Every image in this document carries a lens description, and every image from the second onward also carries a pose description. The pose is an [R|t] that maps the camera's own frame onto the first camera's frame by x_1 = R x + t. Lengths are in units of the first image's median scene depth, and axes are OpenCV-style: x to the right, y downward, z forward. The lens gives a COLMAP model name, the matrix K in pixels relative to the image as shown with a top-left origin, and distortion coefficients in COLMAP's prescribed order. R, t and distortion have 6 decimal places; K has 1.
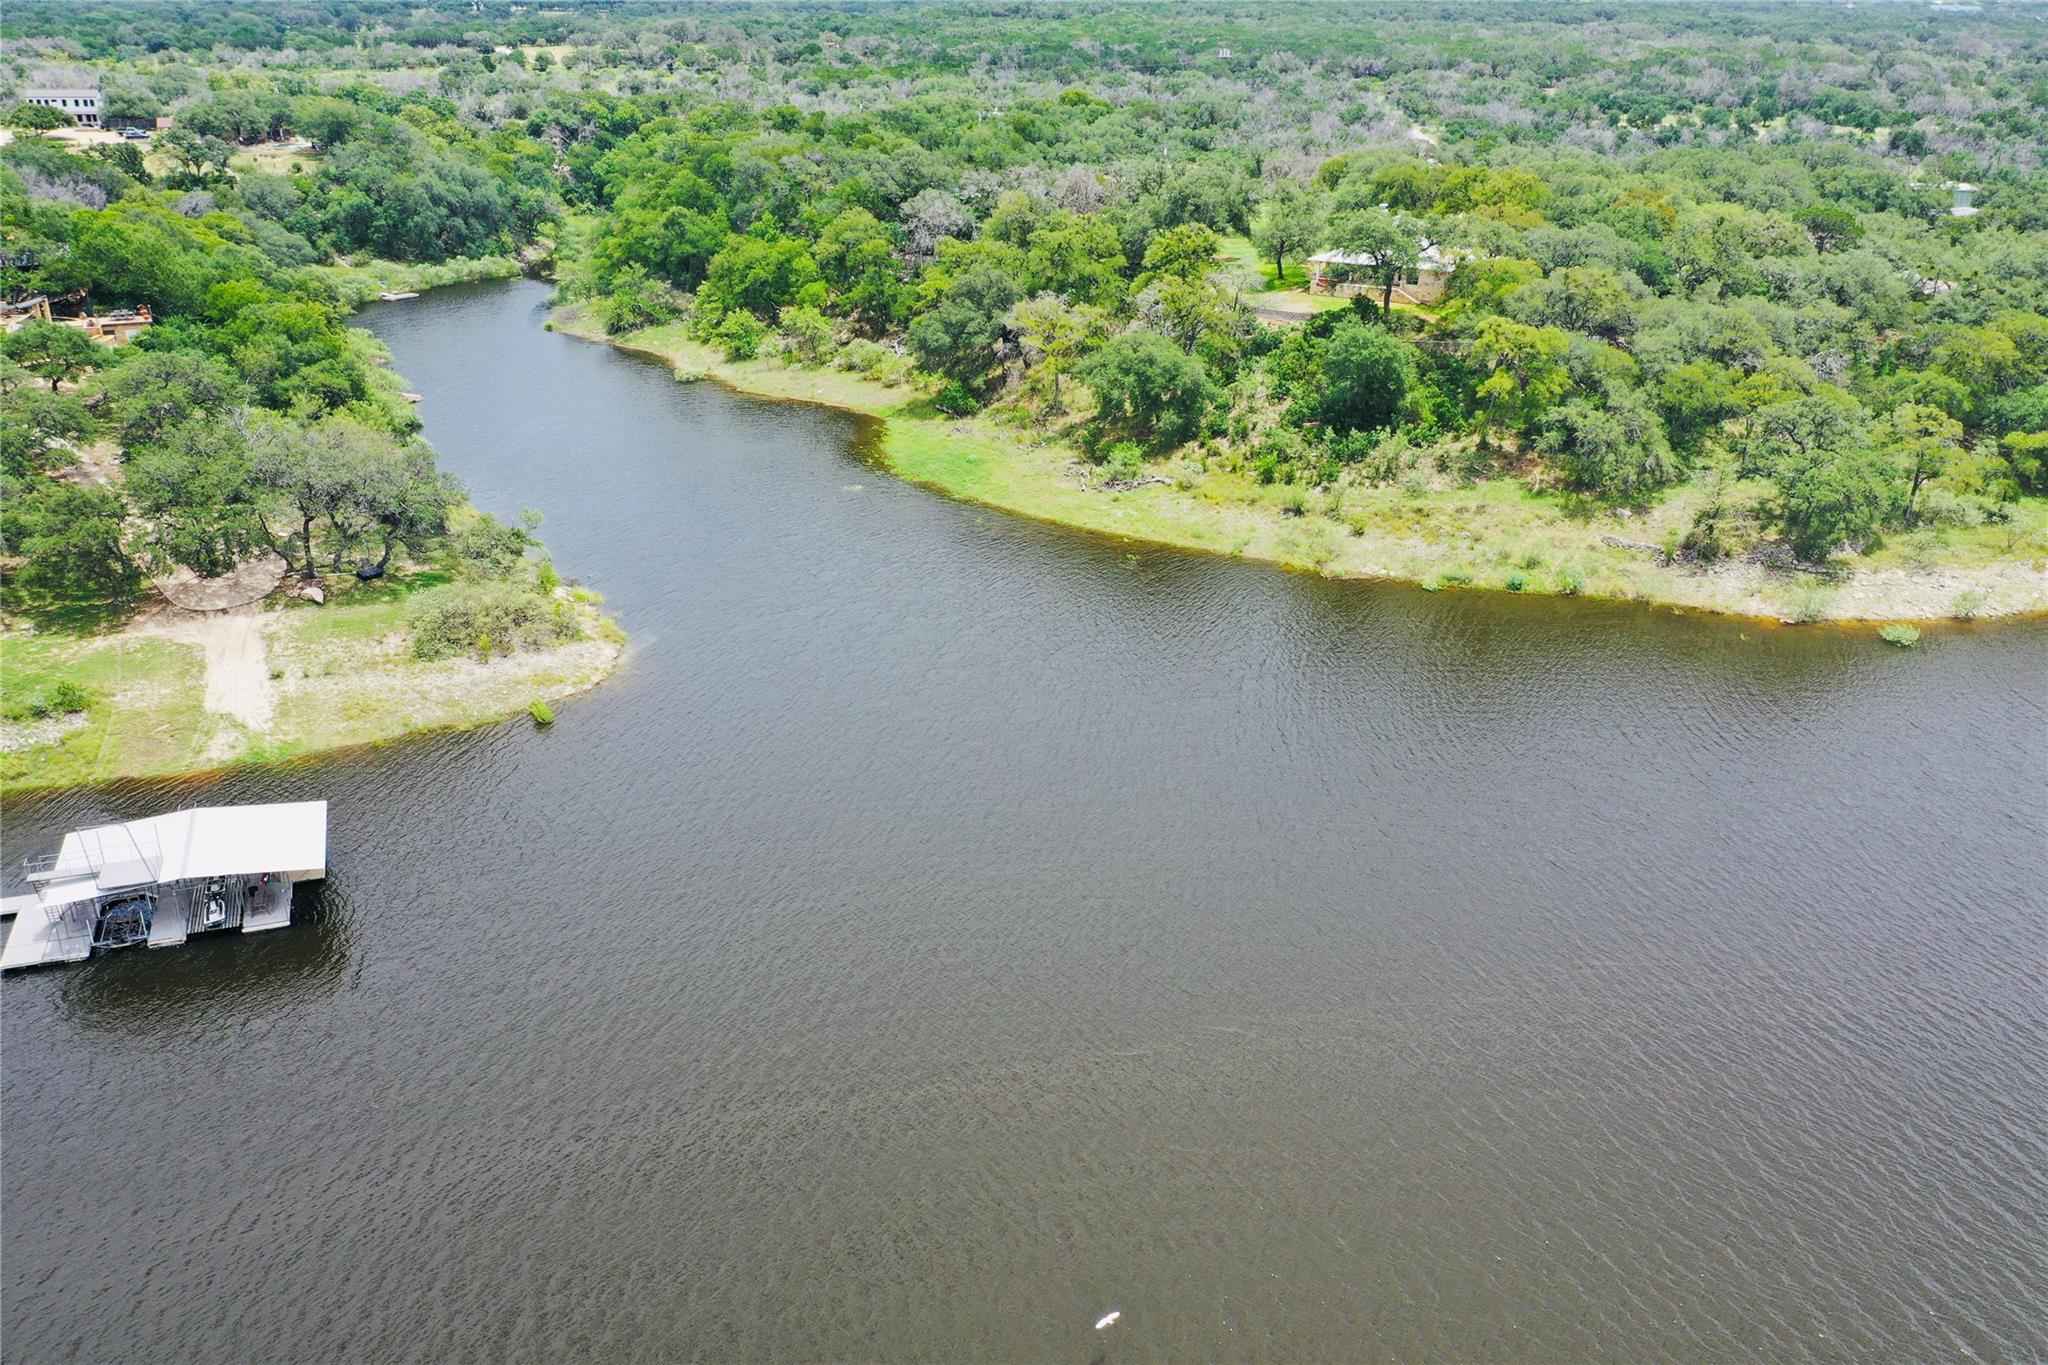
lens RADIAL K [[1618.8, 0, 1024.0], [0, 1618.8, 682.5], [0, 0, 1]] dist [-0.015427, 0.004087]
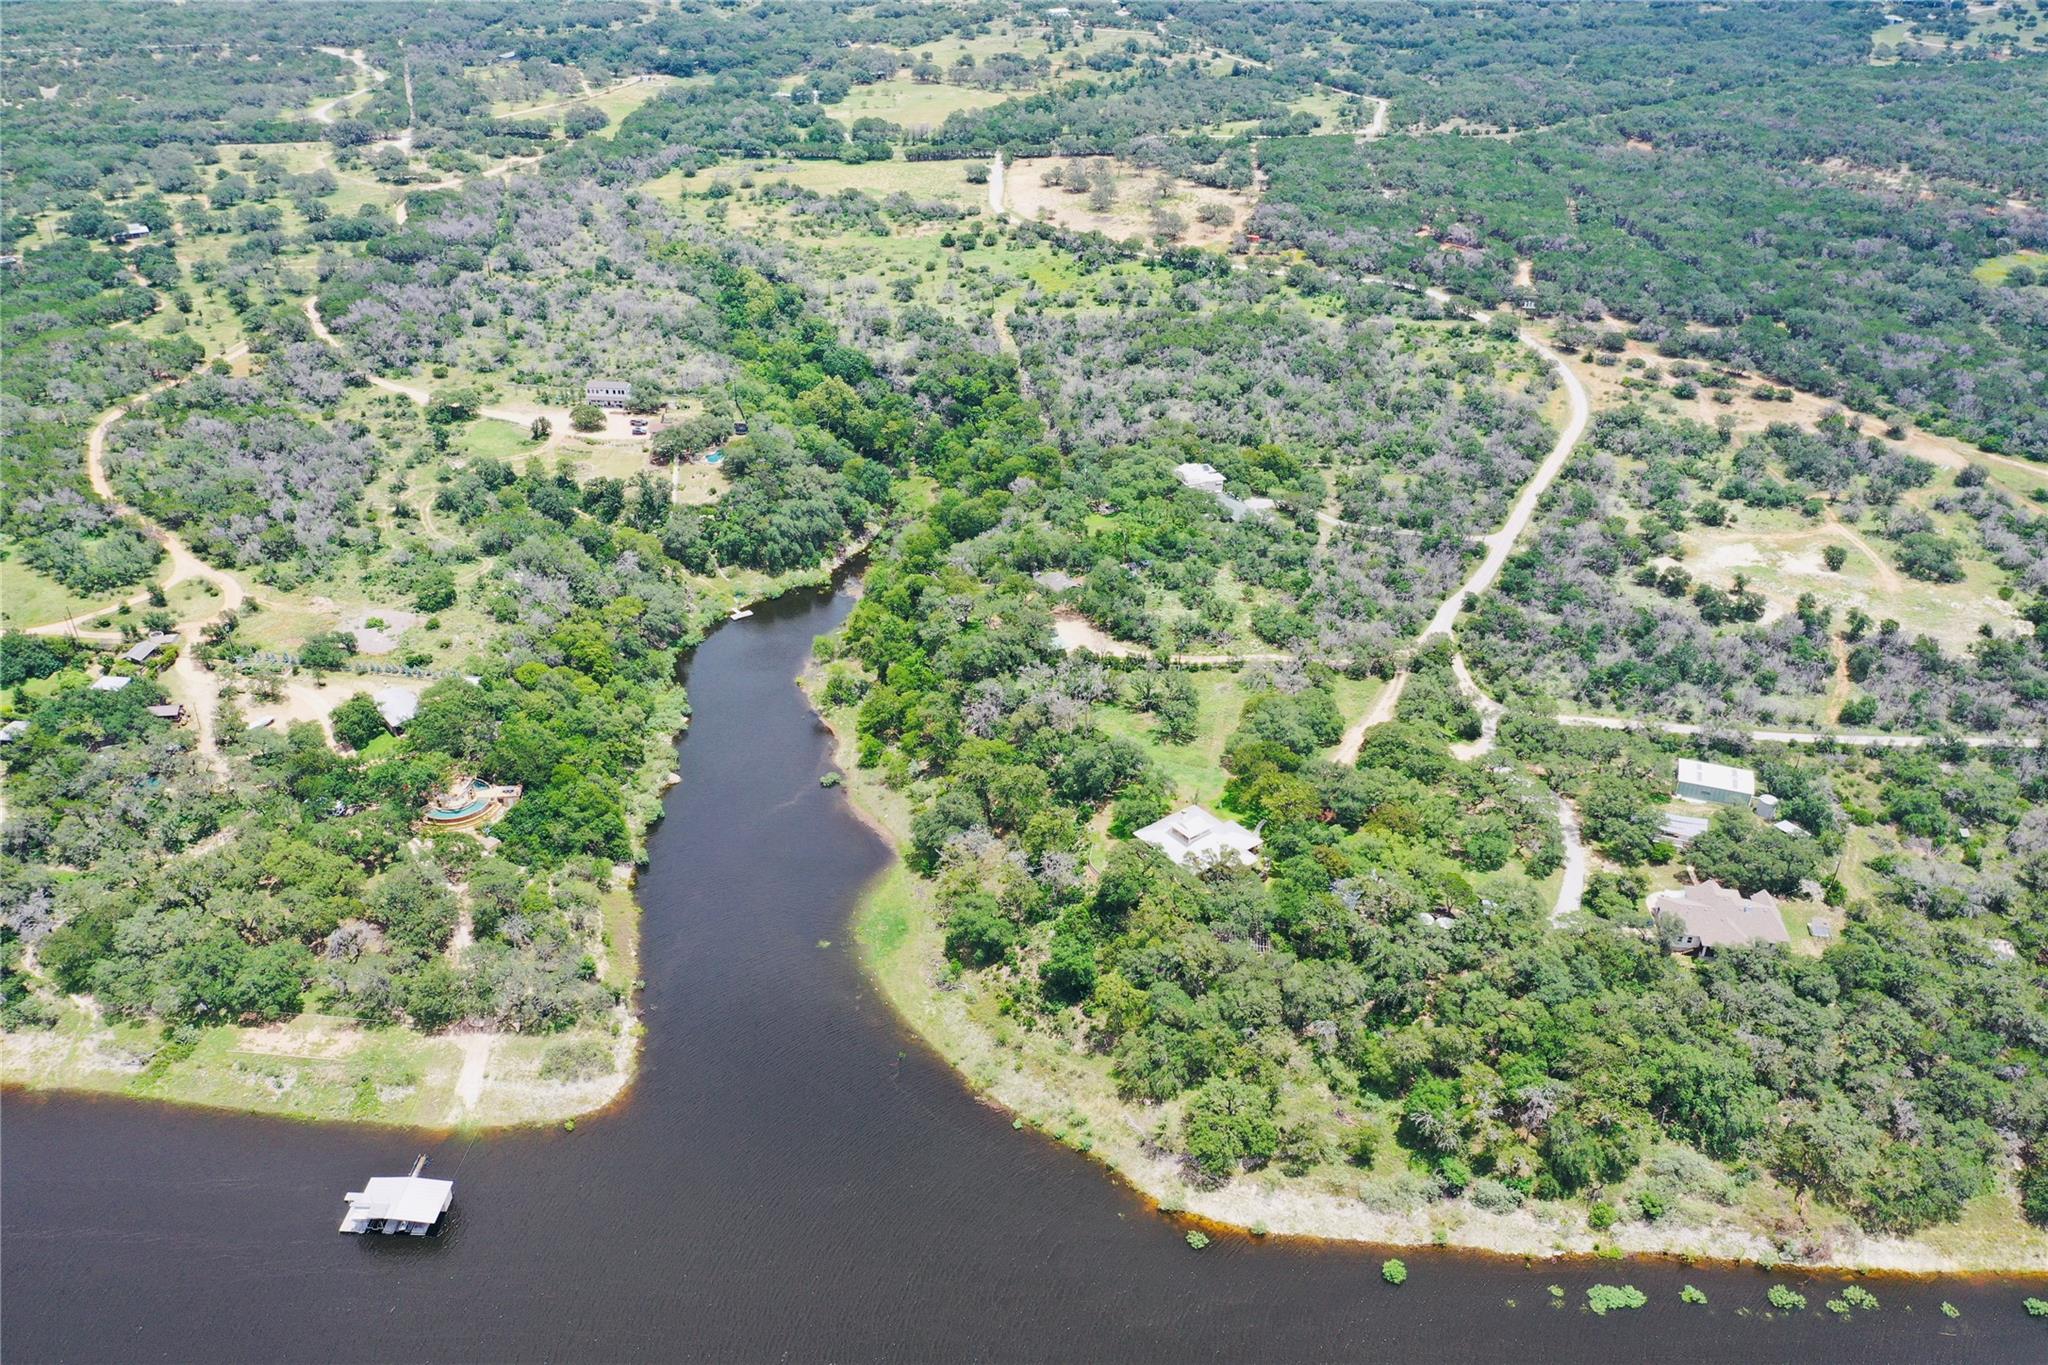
lens RADIAL K [[1618.8, 0, 1024.0], [0, 1618.8, 682.5], [0, 0, 1]] dist [-0.015427, 0.004087]
pose [[0.922066, 0.182576, -0.341262, 0.311325], [-0.138965, 0.979121, 0.148360, -0.328079], [0.361224, -0.089374, 0.928186, -0.281453]]
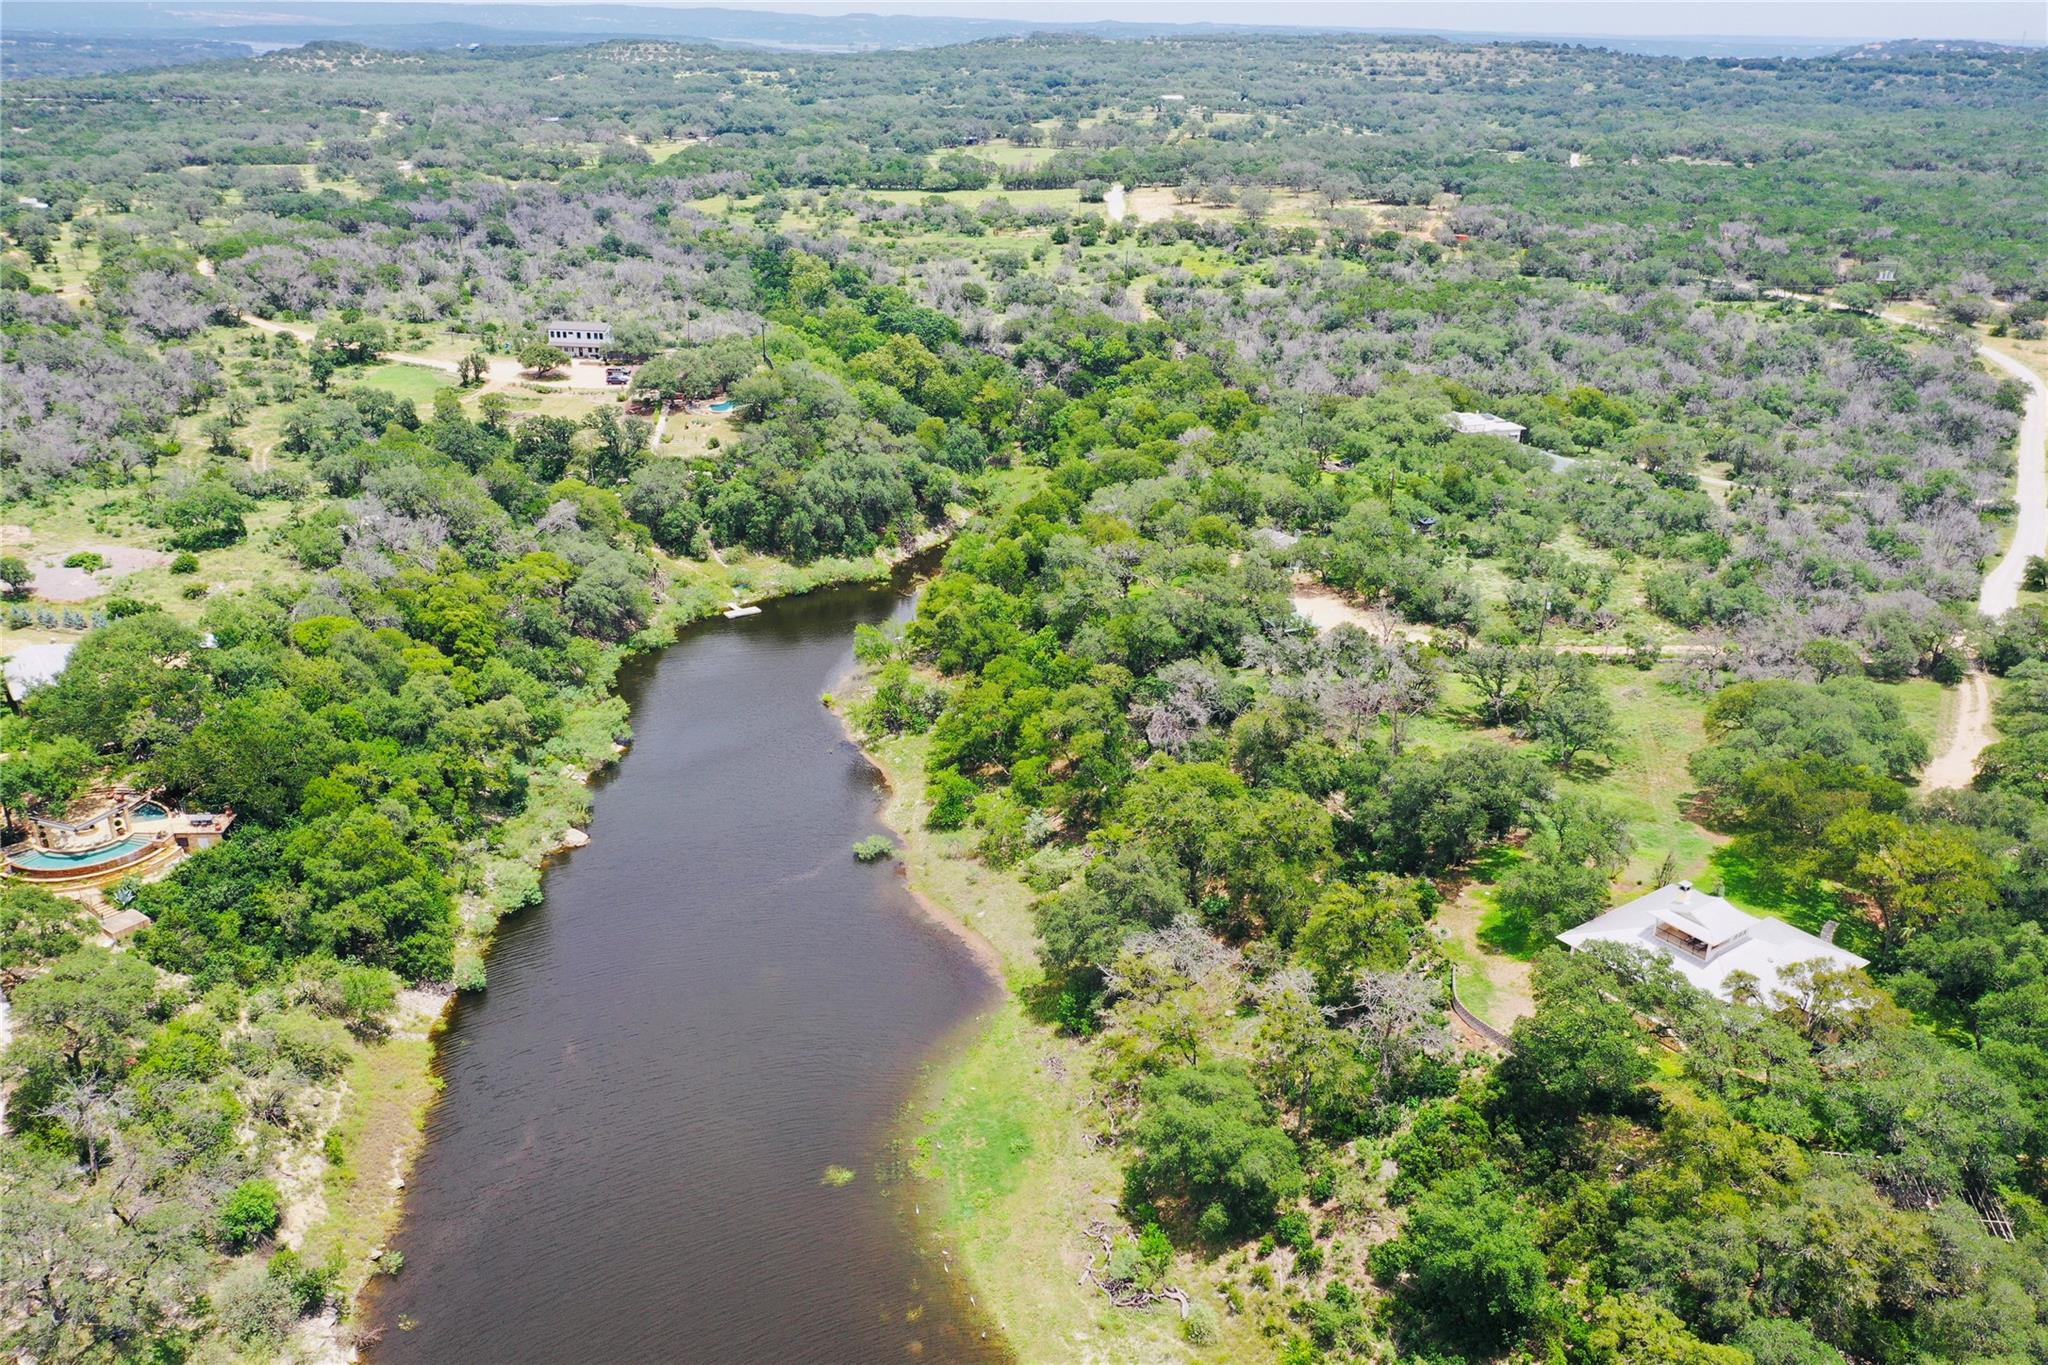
lens RADIAL K [[1618.8, 0, 1024.0], [0, 1618.8, 682.5], [0, 0, 1]] dist [-0.015427, 0.004087]
pose [[0.903462, 0.155102, -0.399624, 0.118367], [-0.160143, 0.986871, 0.020976, -0.179127], [0.397631, 0.045046, 0.916439, 0.129045]]
